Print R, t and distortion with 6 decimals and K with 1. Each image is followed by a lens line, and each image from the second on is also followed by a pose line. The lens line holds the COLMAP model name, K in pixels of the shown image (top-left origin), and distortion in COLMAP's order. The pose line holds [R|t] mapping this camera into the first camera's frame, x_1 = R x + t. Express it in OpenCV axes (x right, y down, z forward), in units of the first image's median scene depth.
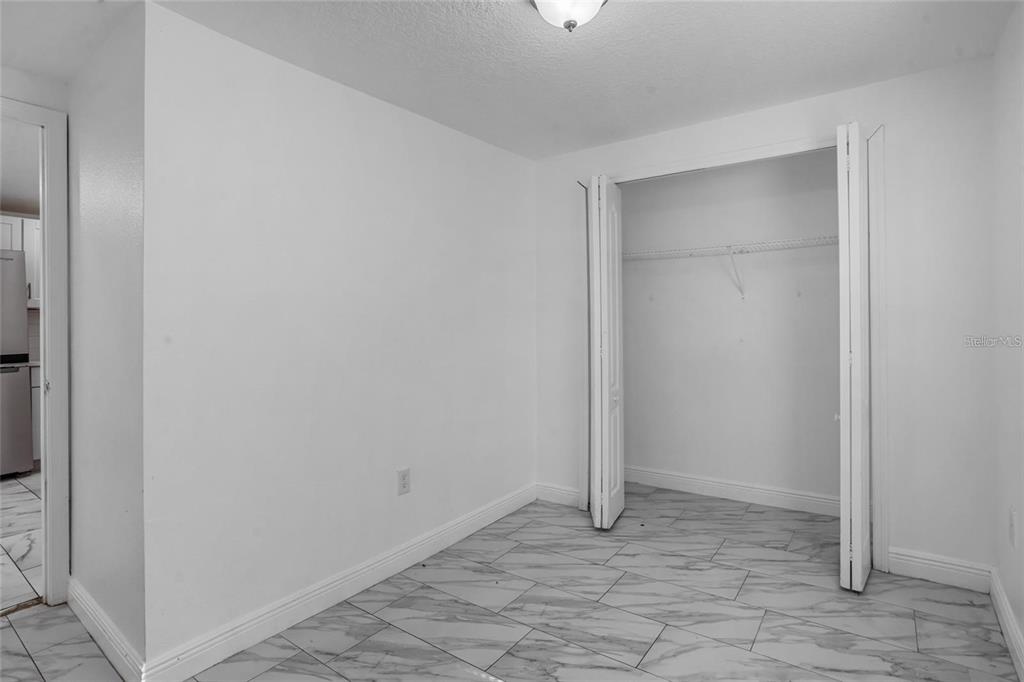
lens RADIAL K [[513.6, 0, 514.0], [0, 513.6, 342.8], [0, 0, 1]] dist [-0.058701, 0.034104]
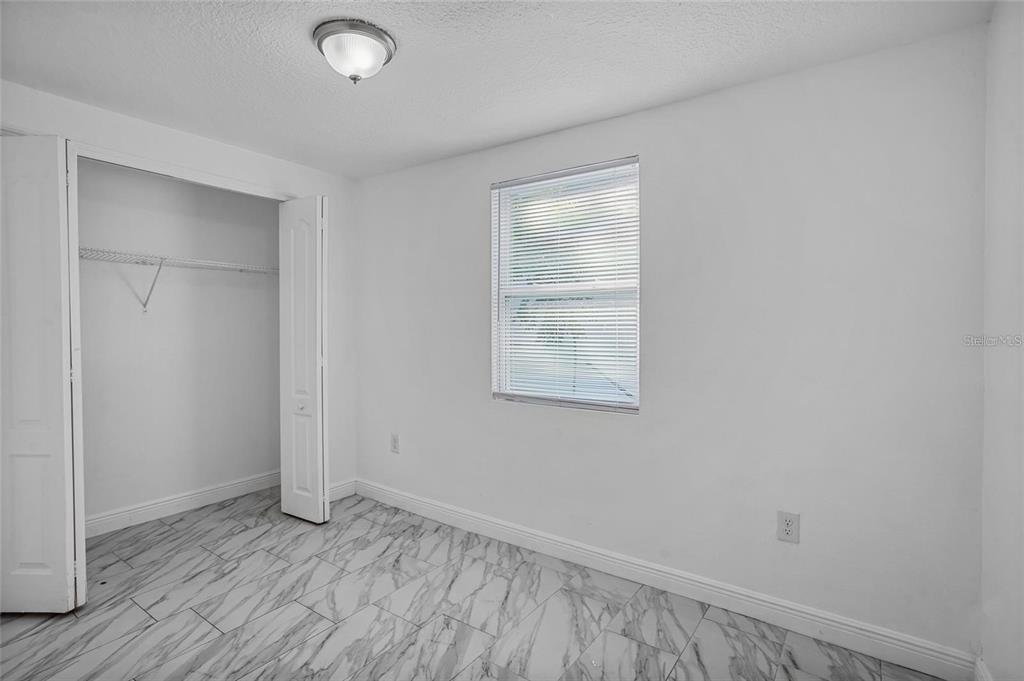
lens RADIAL K [[513.6, 0, 514.0], [0, 513.6, 342.3], [0, 0, 1]] dist [-0.058701, 0.034104]
pose [[-0.030989, -0.010566, 0.999464, -0.704092], [0.040503, 0.999110, 0.011818, -0.014084], [-0.998699, 0.040847, -0.030534, 0.431281]]
